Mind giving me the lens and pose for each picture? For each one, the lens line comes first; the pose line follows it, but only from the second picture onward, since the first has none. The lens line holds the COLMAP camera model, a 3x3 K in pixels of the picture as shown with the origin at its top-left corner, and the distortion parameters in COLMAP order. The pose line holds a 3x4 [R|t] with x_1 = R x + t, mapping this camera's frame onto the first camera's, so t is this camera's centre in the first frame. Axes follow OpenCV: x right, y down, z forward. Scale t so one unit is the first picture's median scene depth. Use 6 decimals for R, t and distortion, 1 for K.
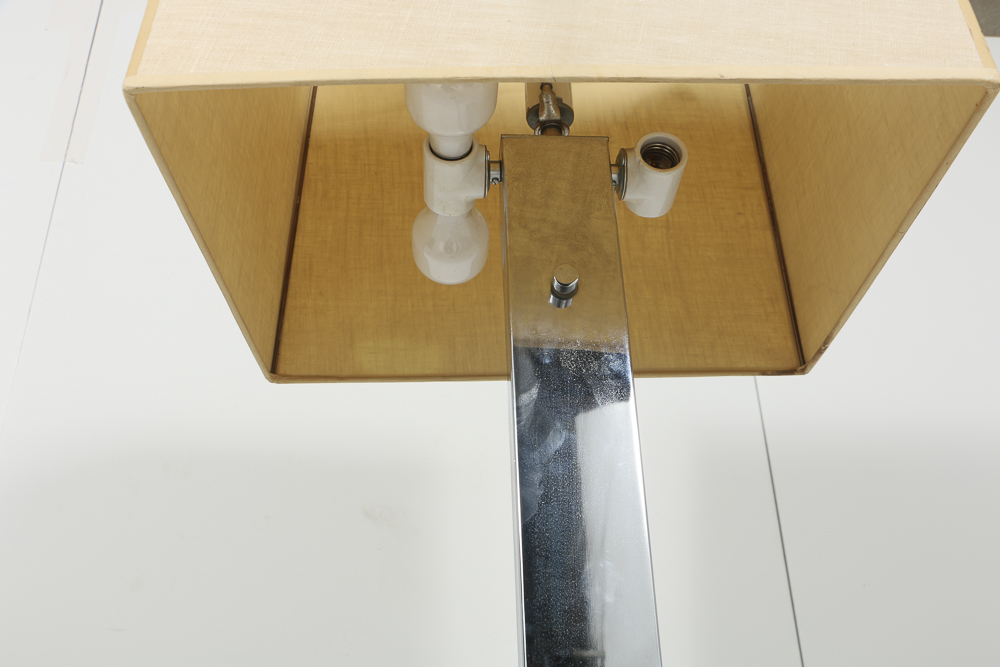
lens RADIAL K [[1094.6, 0, 500.0], [0, 1094.6, 333.5], [0, 0, 1]] dist [-0.072654, -0.001536]
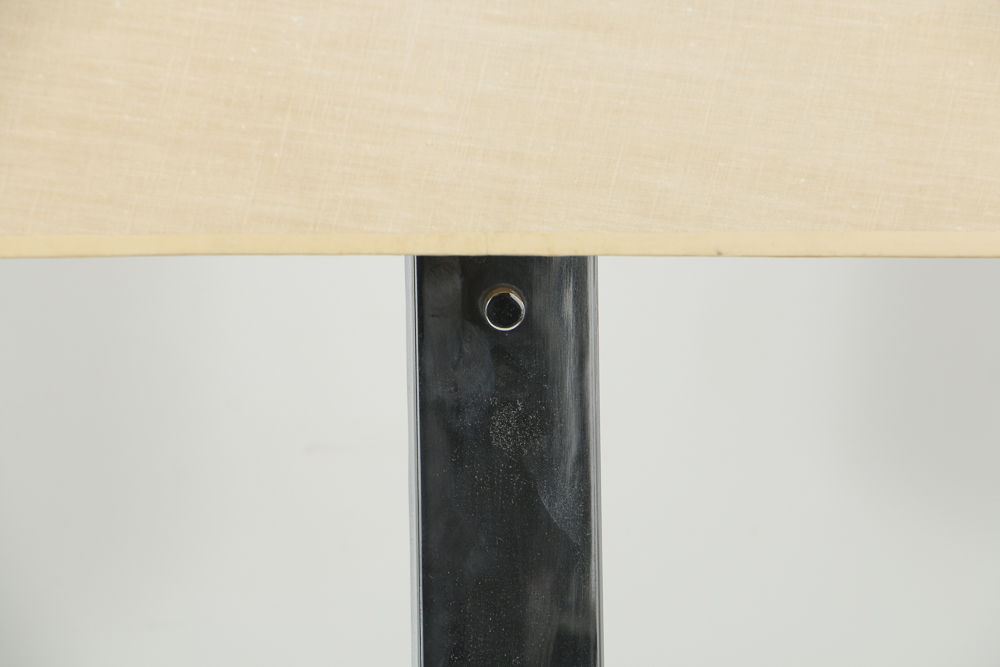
lens RADIAL K [[6212.6, 0, 500.0], [0, 6212.6, 333.5], [0, 0, 1]] dist [2.253511, -4.992245]
pose [[0.998733, 0.015802, 0.047772, -0.120706], [-0.038136, 0.857083, 0.513765, -1.981469], [-0.032826, -0.514936, 0.856600, -2.209341]]
